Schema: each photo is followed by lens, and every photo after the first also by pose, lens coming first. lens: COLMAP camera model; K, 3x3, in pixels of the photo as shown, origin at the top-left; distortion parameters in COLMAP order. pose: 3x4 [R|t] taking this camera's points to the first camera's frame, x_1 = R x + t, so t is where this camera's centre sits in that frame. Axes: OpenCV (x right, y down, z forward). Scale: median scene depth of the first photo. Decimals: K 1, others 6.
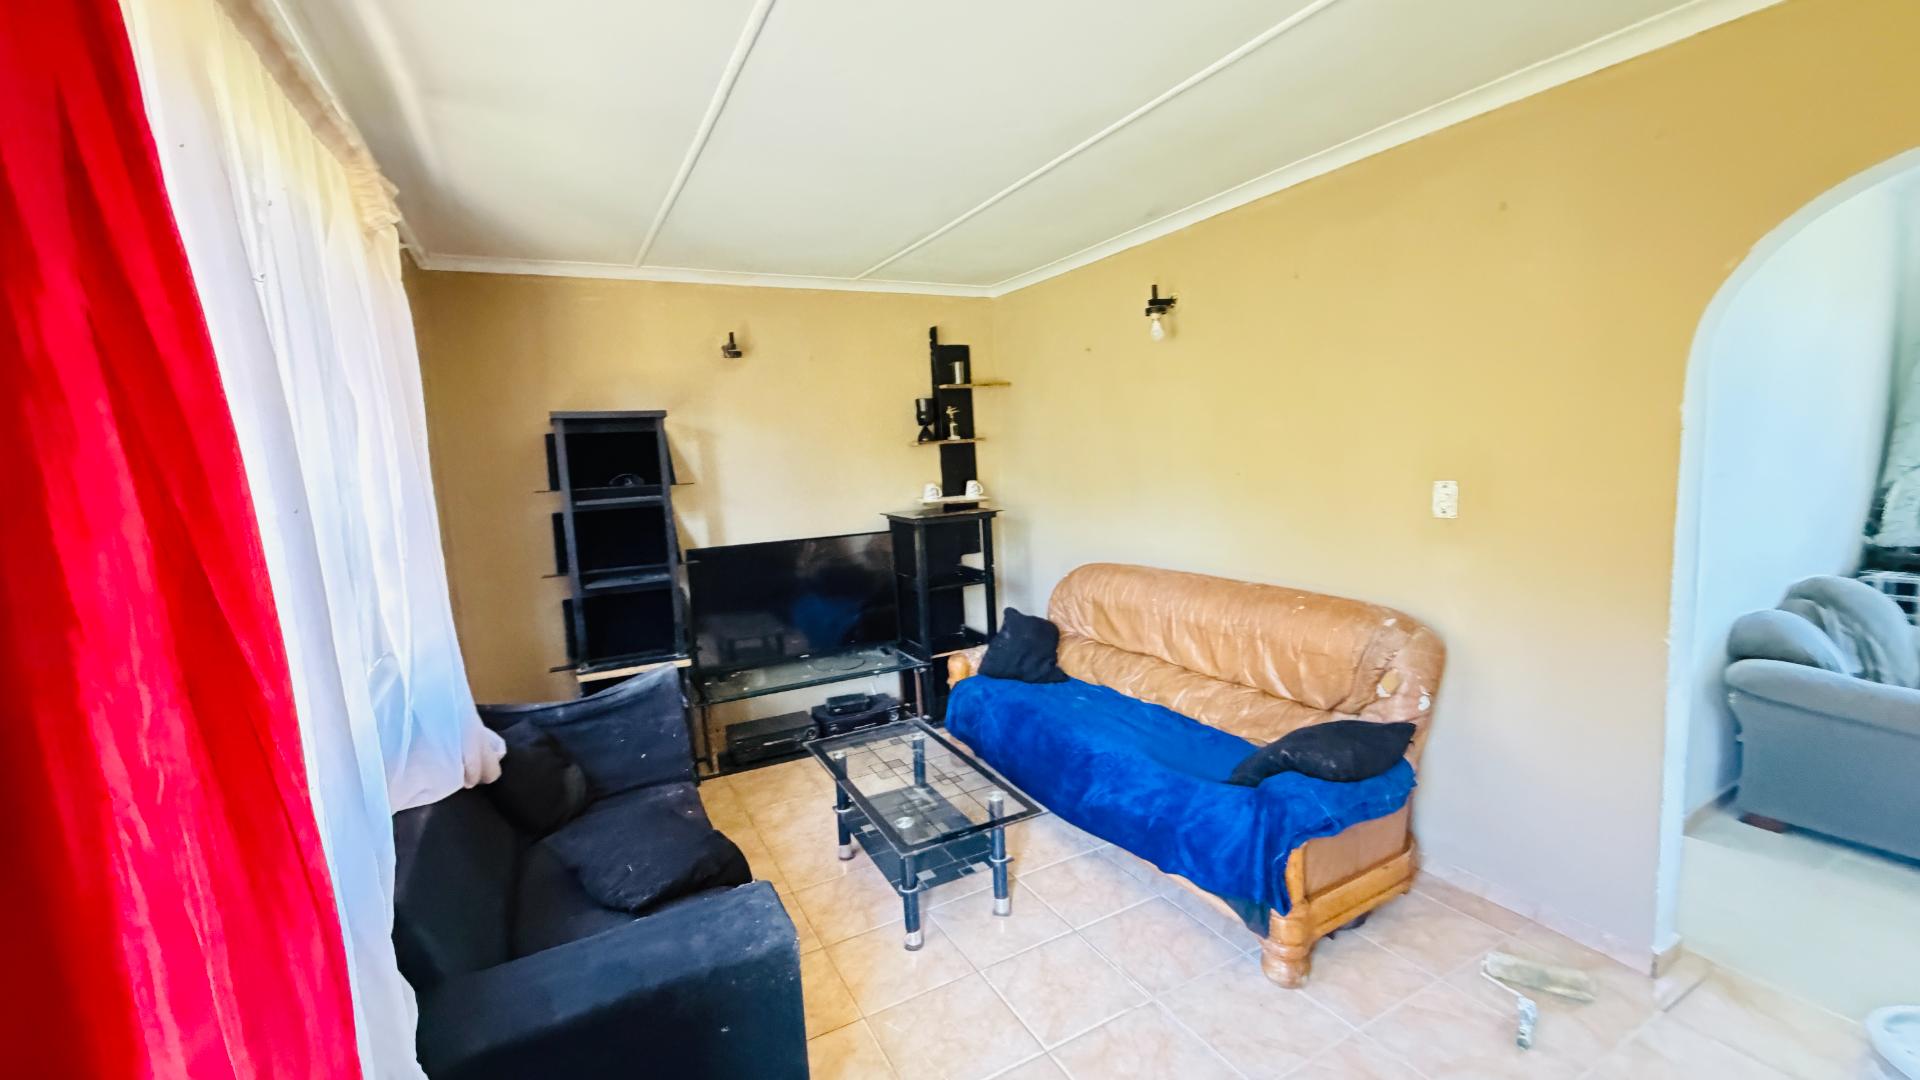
lens RADIAL K [[766.4, 0, 957.4], [0, 766.4, 541.1], [0, 0, 1]] dist [0.001103, -0.000258]
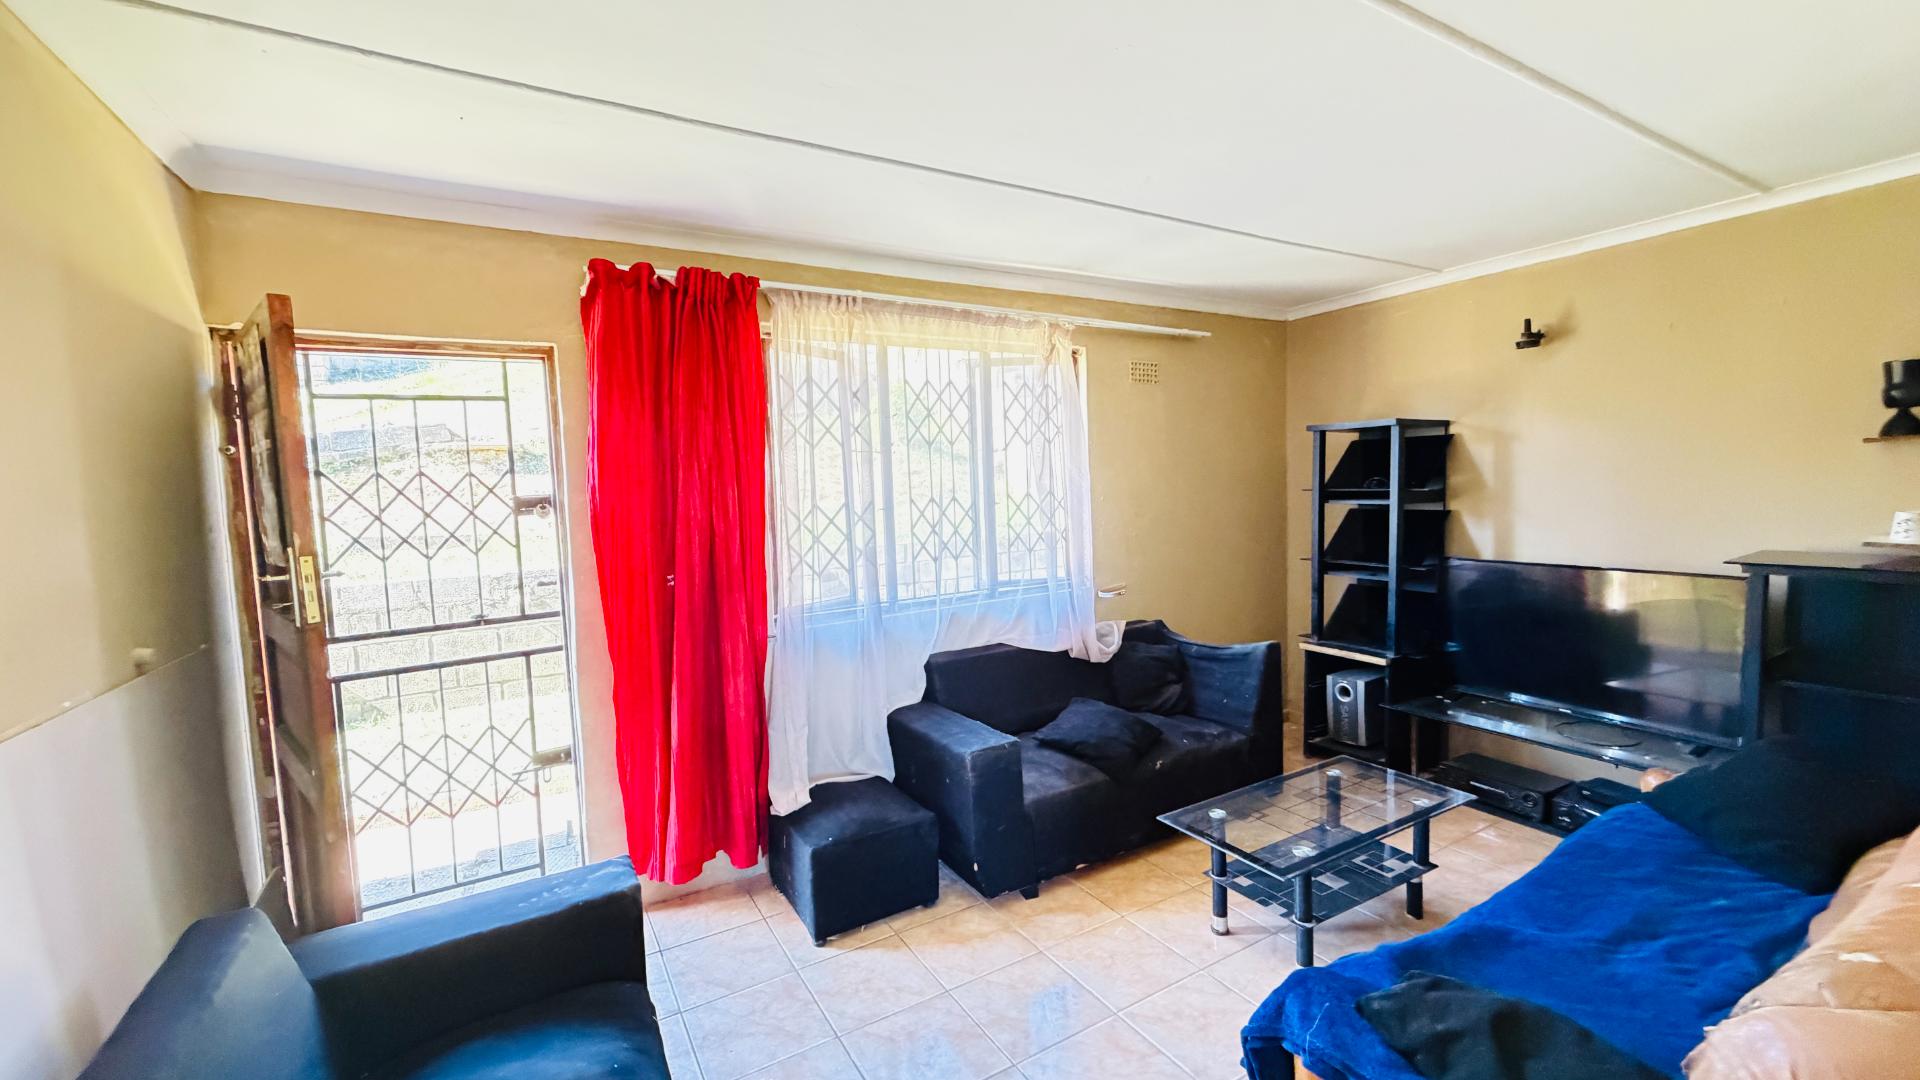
lens RADIAL K [[766.4, 0, 953.1], [0, 766.4, 538.1], [0, 0, 1]] dist [0.001103, -0.000258]
pose [[0.044896, 0.120331, -0.991718, 0.565393], [-0.083460, 0.989700, 0.116308, -0.071030], [0.995499, 0.077547, 0.054476, 0.314872]]
